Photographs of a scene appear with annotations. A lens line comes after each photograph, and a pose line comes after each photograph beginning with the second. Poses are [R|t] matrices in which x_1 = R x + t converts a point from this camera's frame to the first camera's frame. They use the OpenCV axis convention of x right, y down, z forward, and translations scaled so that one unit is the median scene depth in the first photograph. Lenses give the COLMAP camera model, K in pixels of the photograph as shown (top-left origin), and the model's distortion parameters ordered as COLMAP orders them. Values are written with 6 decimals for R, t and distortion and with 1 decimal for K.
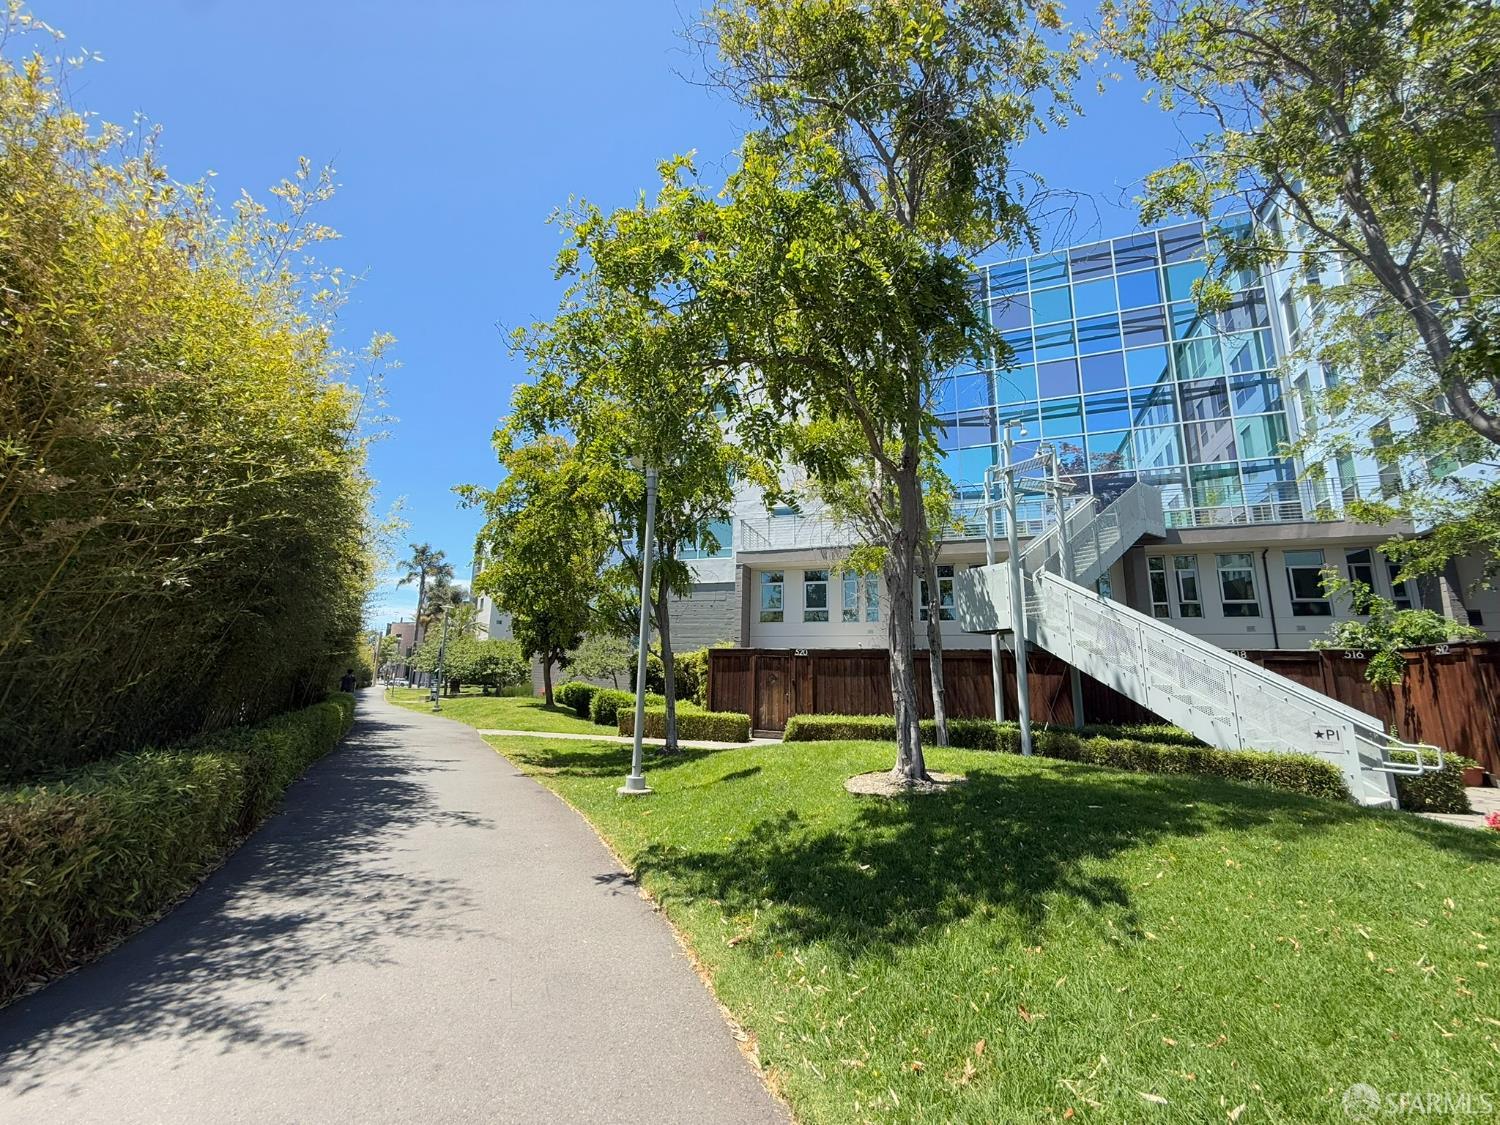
lens RADIAL K [[595.4, 0, 749.8], [0, 595.4, 559.2], [0, 0, 1]] dist [-0.017042, 0.016338]
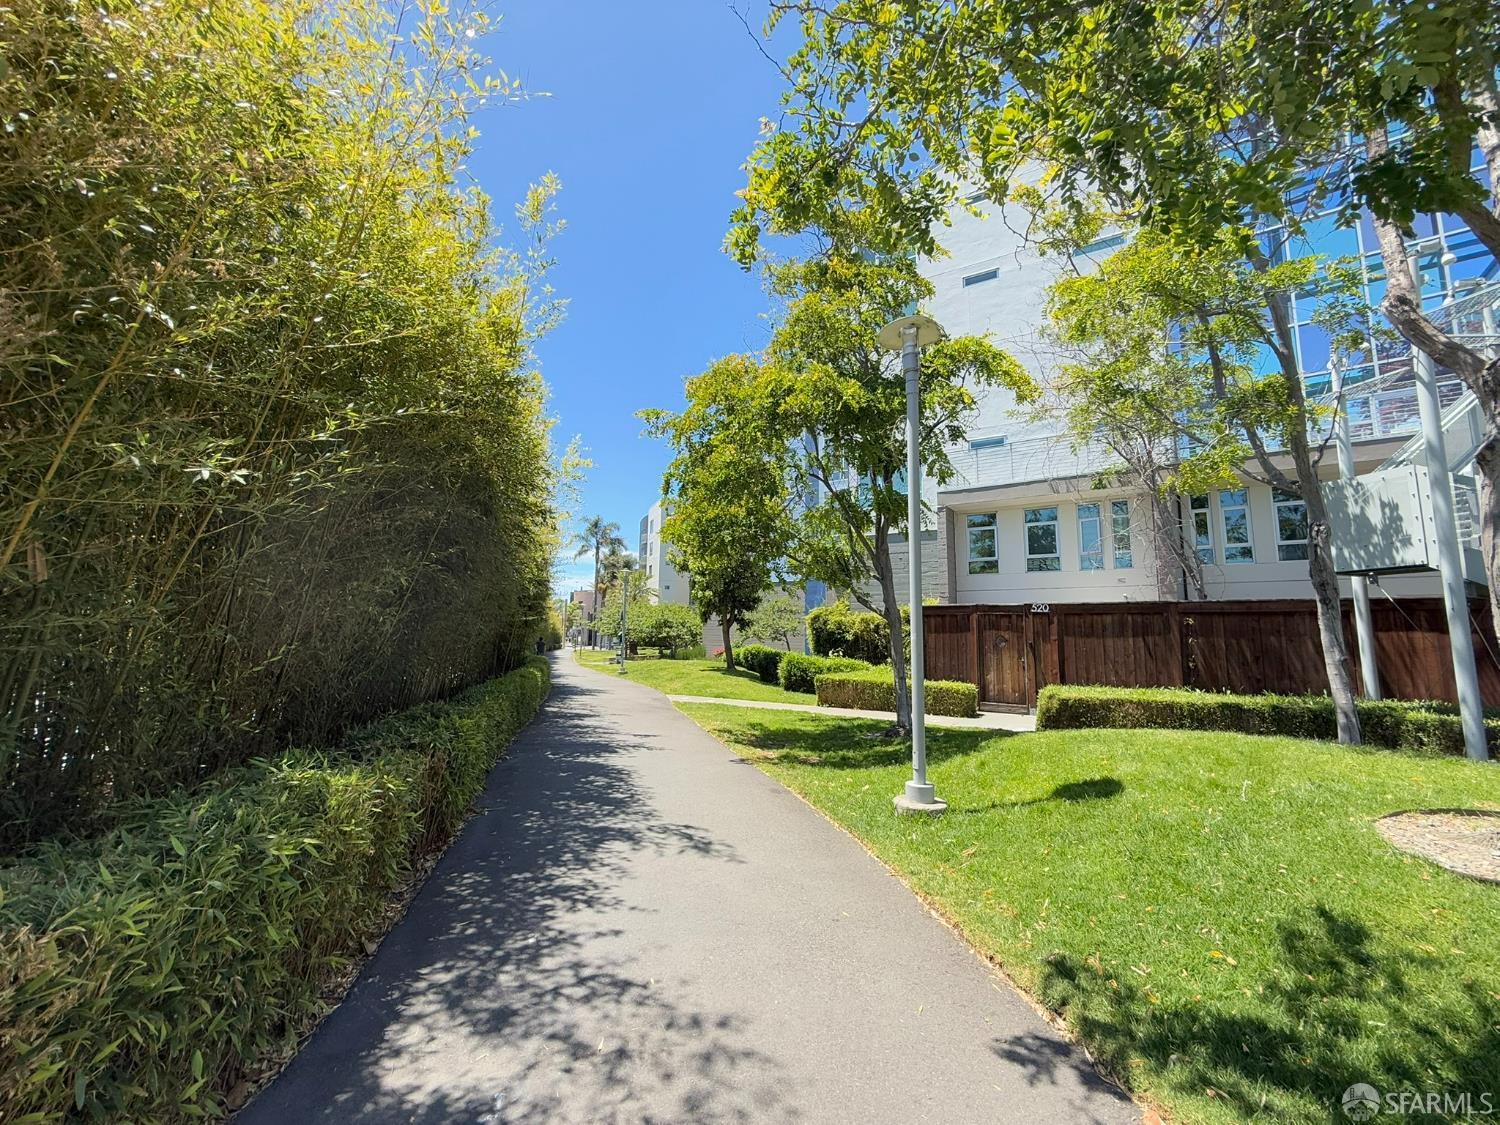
lens RADIAL K [[598.7, 0, 746.5], [0, 598.7, 561.6], [0, 0, 1]] dist [0.003171, -0.000426]
pose [[0.966030, -0.038006, -0.255619, -0.086228], [0.055278, 0.996623, 0.060727, 0.024059], [0.252448, -0.072794, 0.964868, 0.128576]]
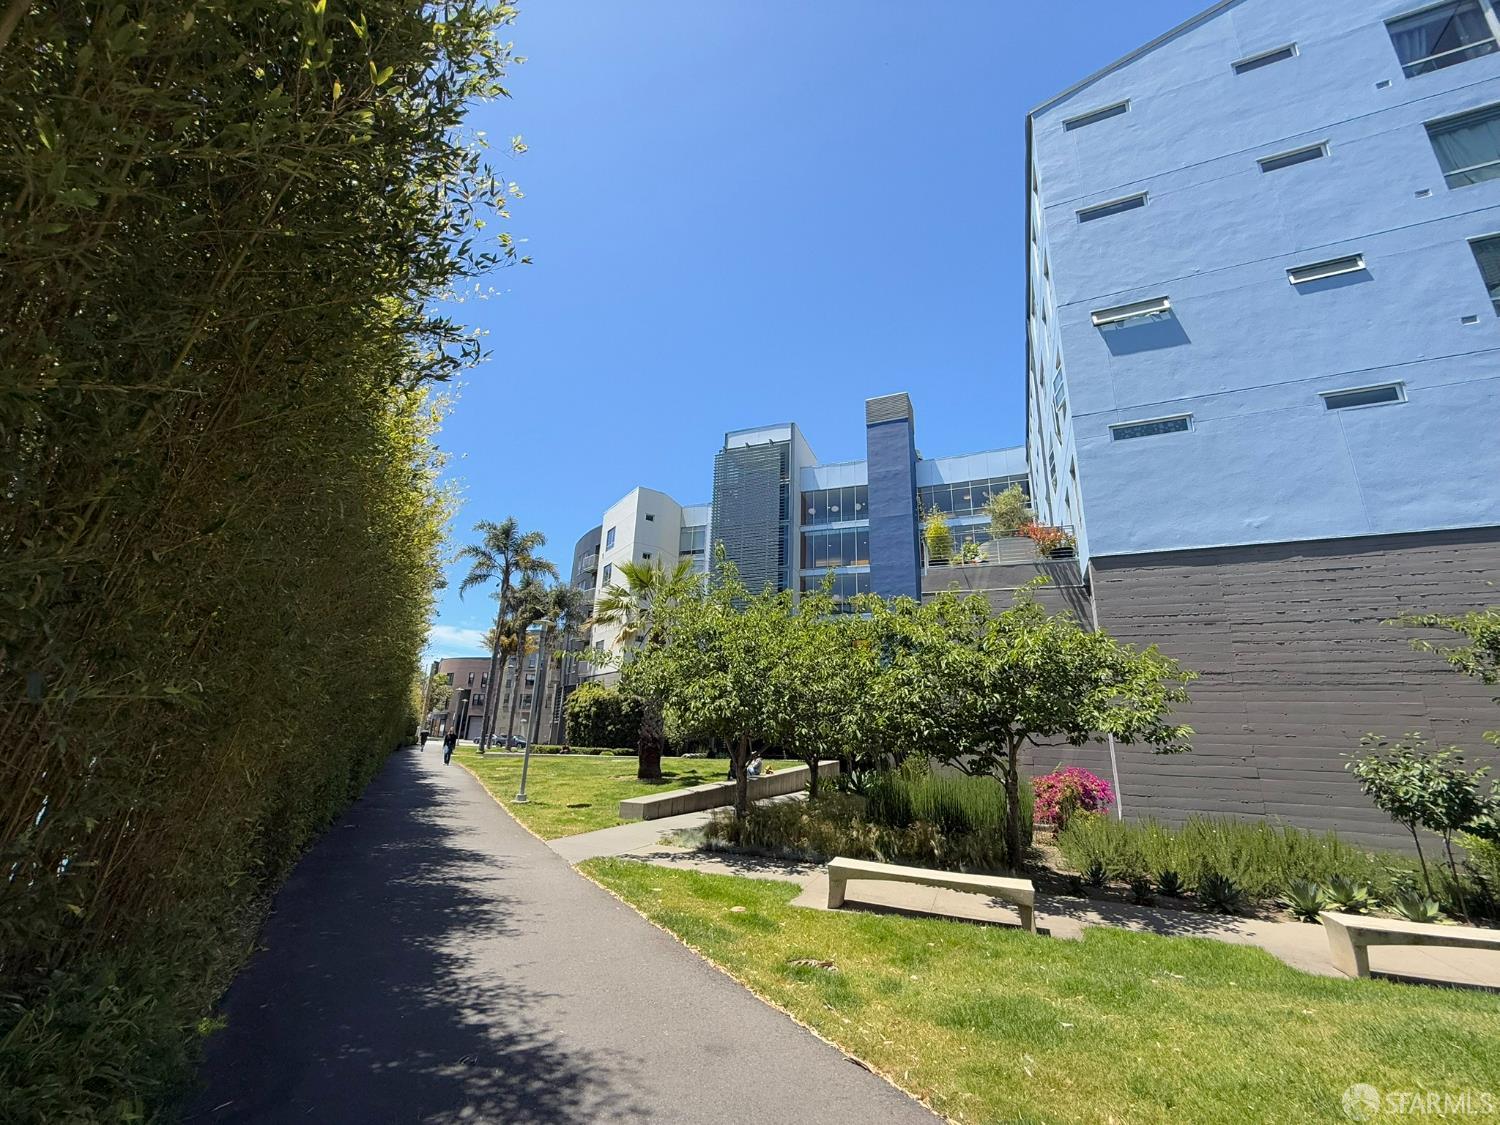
lens RADIAL K [[598.7, 0, 746.5], [0, 598.7, 561.6], [0, 0, 1]] dist [0.003171, -0.000426]
pose [[0.995685, -0.011586, -0.092076, -1.571555], [0.003924, 0.996545, -0.082965, 0.439507], [0.092719, 0.082246, 0.992290, 2.617654]]
